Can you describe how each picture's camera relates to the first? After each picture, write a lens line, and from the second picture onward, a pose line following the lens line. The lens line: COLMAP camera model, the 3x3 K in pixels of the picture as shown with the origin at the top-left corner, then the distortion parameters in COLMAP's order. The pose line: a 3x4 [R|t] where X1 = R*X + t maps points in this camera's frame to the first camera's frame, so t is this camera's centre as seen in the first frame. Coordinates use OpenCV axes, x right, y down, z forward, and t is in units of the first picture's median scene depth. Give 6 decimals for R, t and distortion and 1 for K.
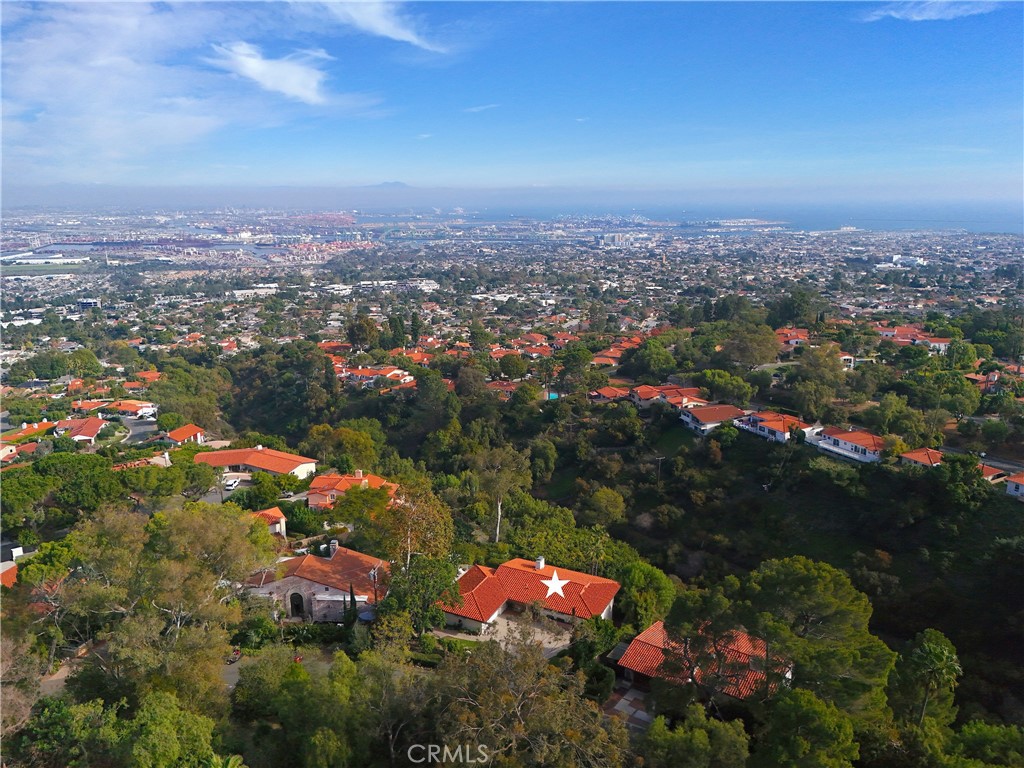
lens RADIAL K [[759.8, 0, 512.7], [0, 759.8, 376.0], [0, 0, 1]] dist [0.086929, -0.089058]
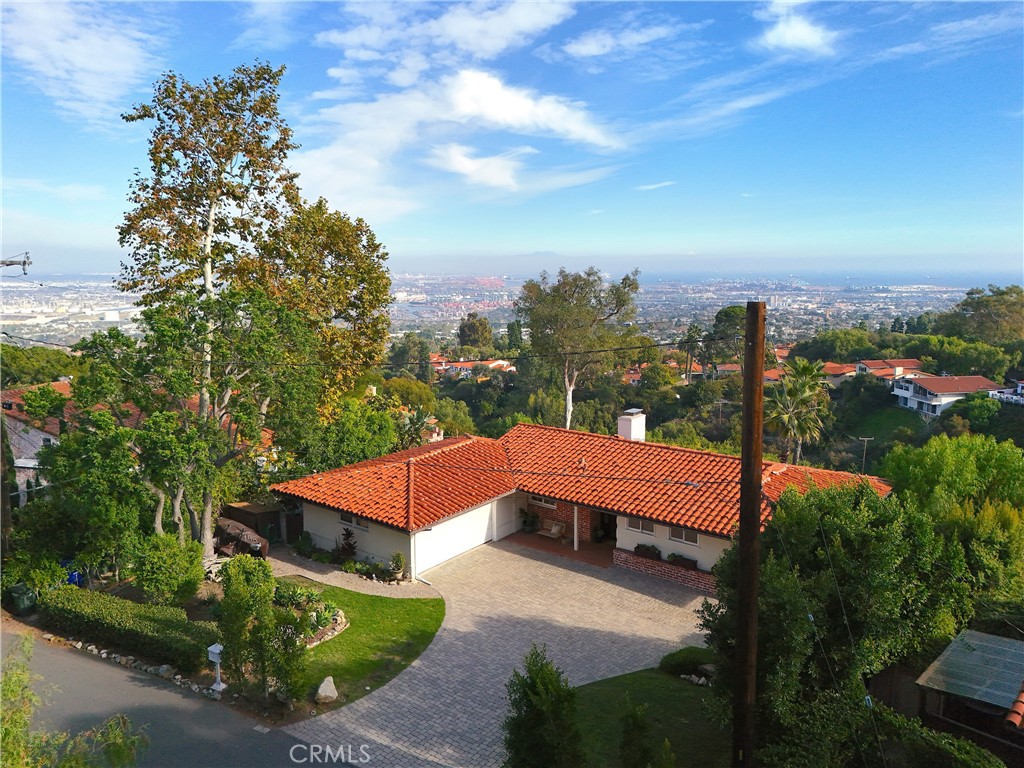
lens RADIAL K [[759.8, 0, 512.7], [0, 759.8, 376.0], [0, 0, 1]] dist [0.086929, -0.089058]
pose [[0.981809, 0.032887, -0.187003, 0.016724], [-0.049096, 0.995363, -0.082720, 0.091362], [0.183415, 0.090397, 0.978870, 0.231015]]
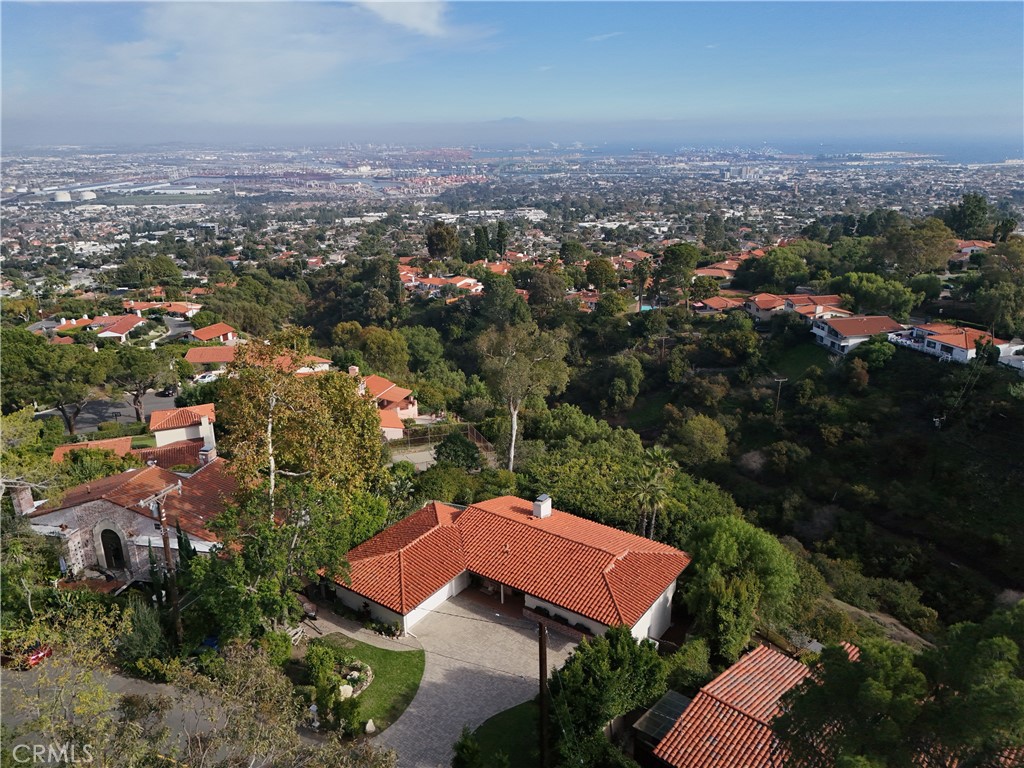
lens RADIAL K [[759.8, 0, 512.7], [0, 759.8, 376.0], [0, 0, 1]] dist [0.086929, -0.089058]
pose [[0.988647, 0.042335, -0.144171, 0.032093], [-0.031150, 0.996390, 0.078976, 0.039294], [0.146994, -0.073589, 0.986396, 0.167528]]
